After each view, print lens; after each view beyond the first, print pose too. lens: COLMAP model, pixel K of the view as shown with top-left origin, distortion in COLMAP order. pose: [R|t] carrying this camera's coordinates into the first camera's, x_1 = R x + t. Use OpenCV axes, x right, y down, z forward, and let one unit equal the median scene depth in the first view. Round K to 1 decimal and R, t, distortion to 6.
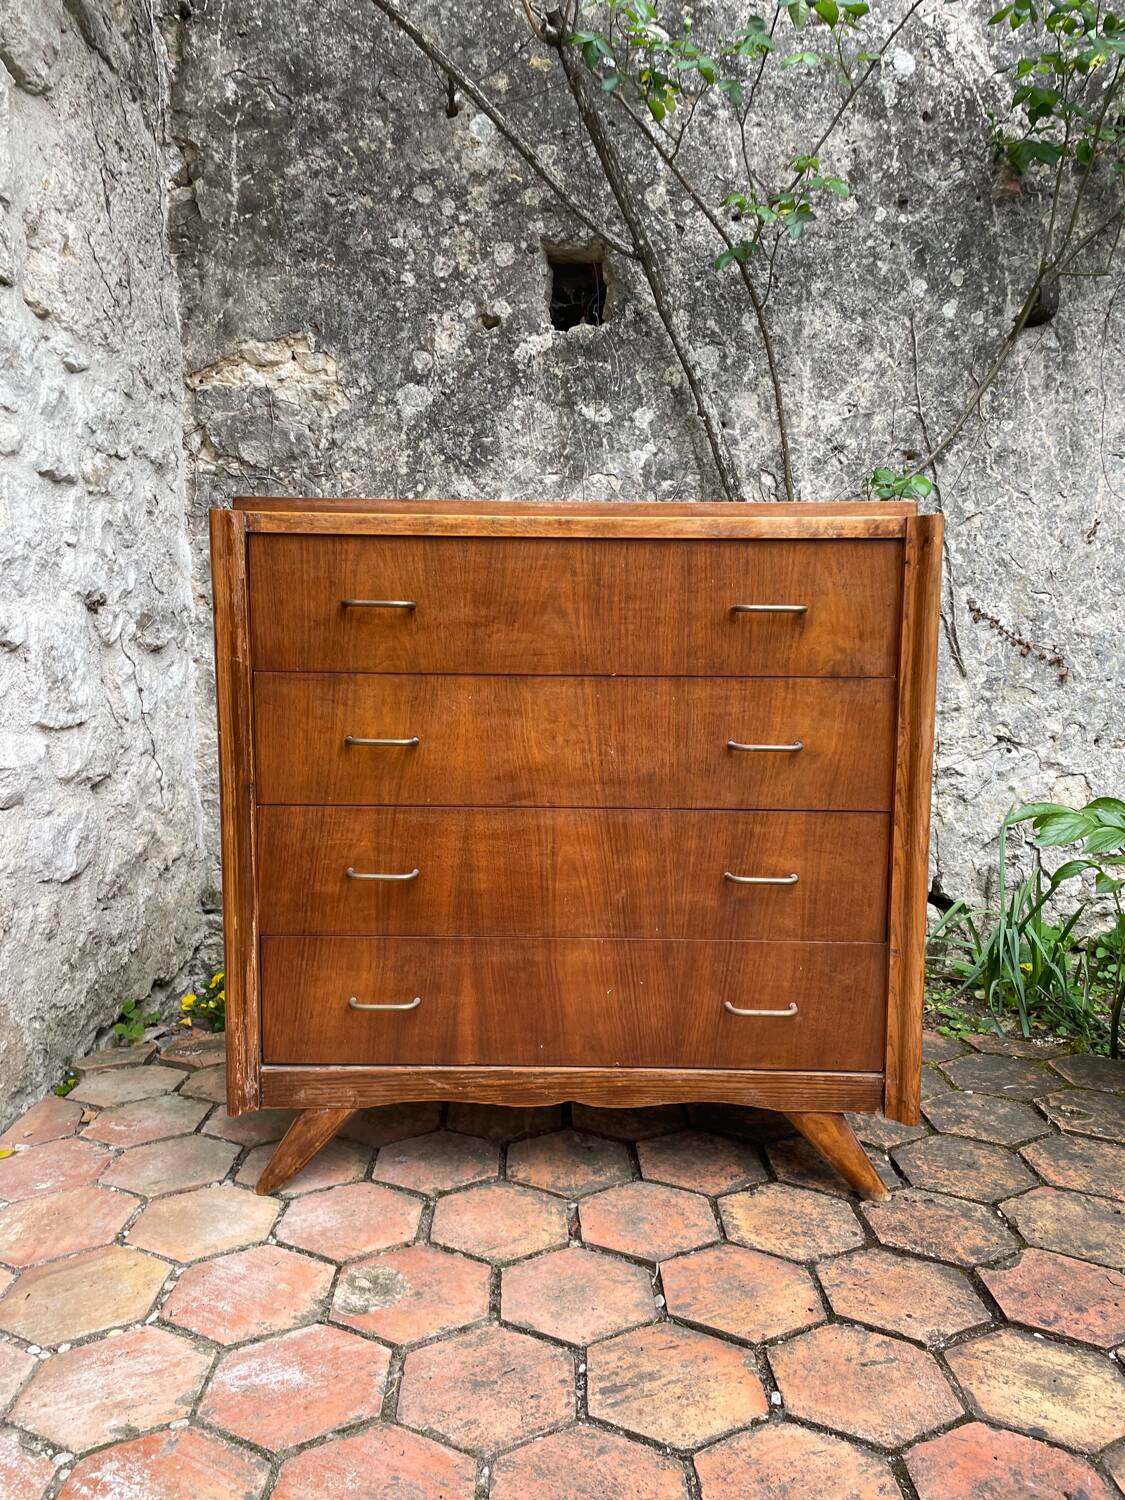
lens RADIAL K [[1132.0, 0, 555.6], [0, 1132.0, 765.4], [0, 0, 1]] dist [0.092269, -0.121395]
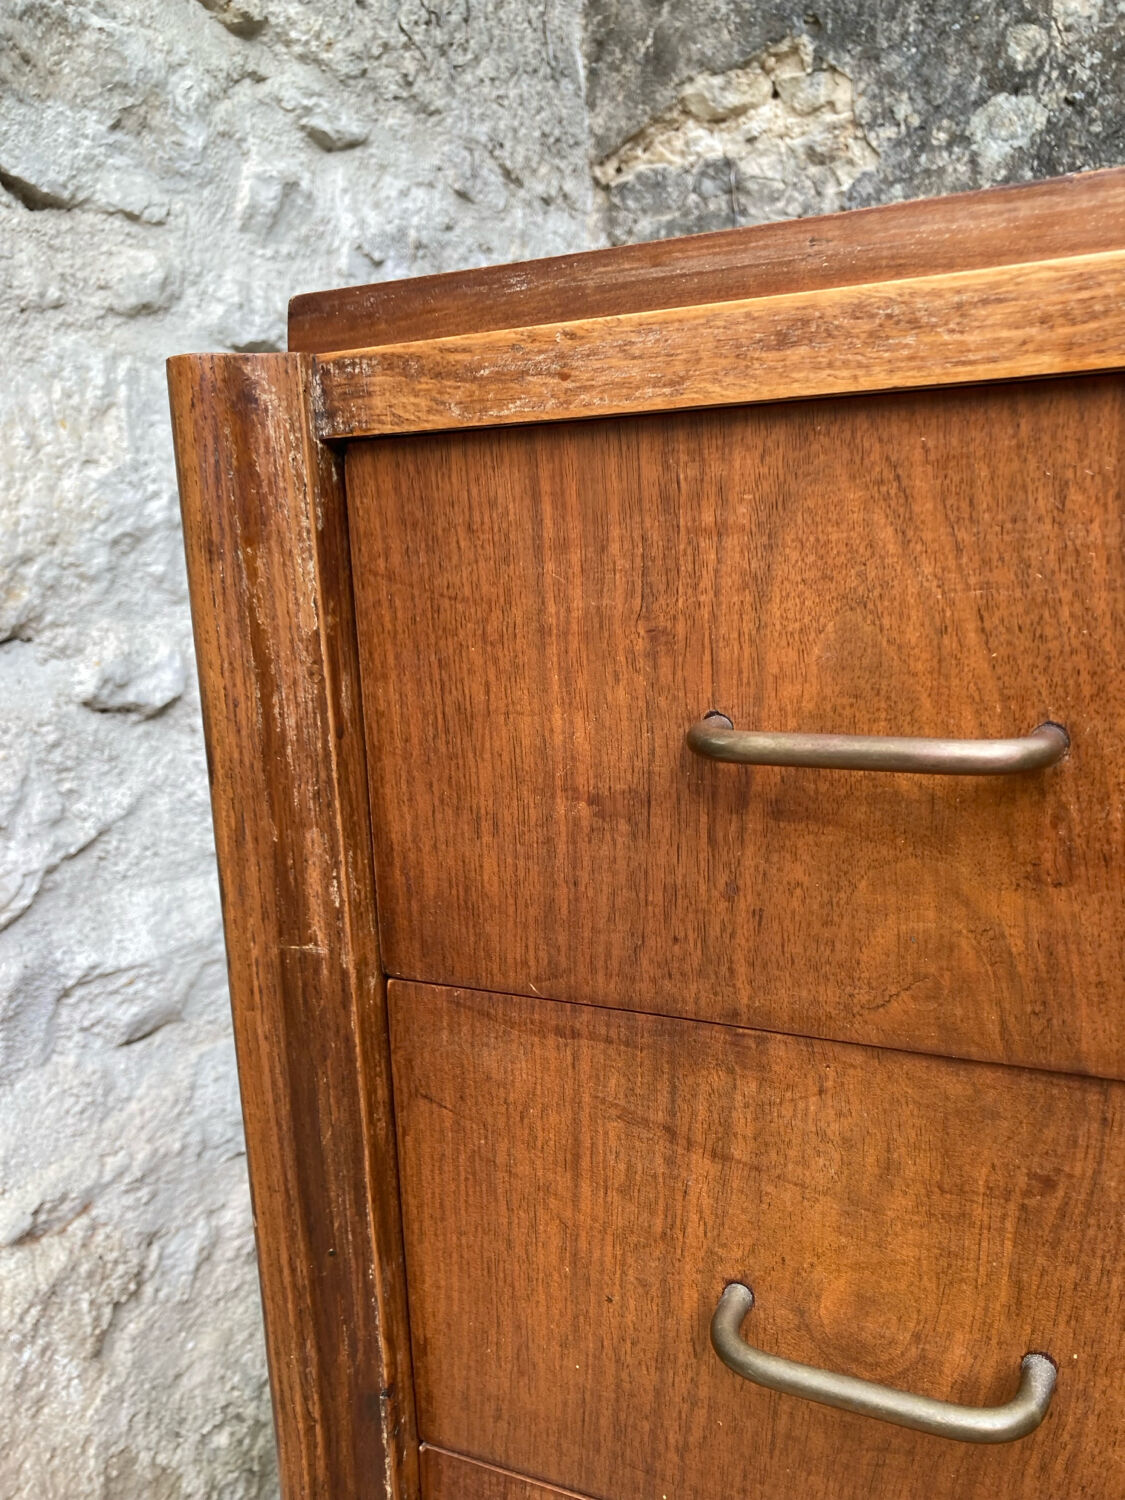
lens RADIAL K [[1235.9, 0, 558.4], [0, 1235.9, 761.4], [0, 0, 1]] dist [0.012312, -0.005199]
pose [[0.901190, 0.027554, -0.432547, -0.075524], [0.002733, 0.997596, 0.069243, -0.105134], [0.433415, -0.063583, 0.898949, 0.533128]]
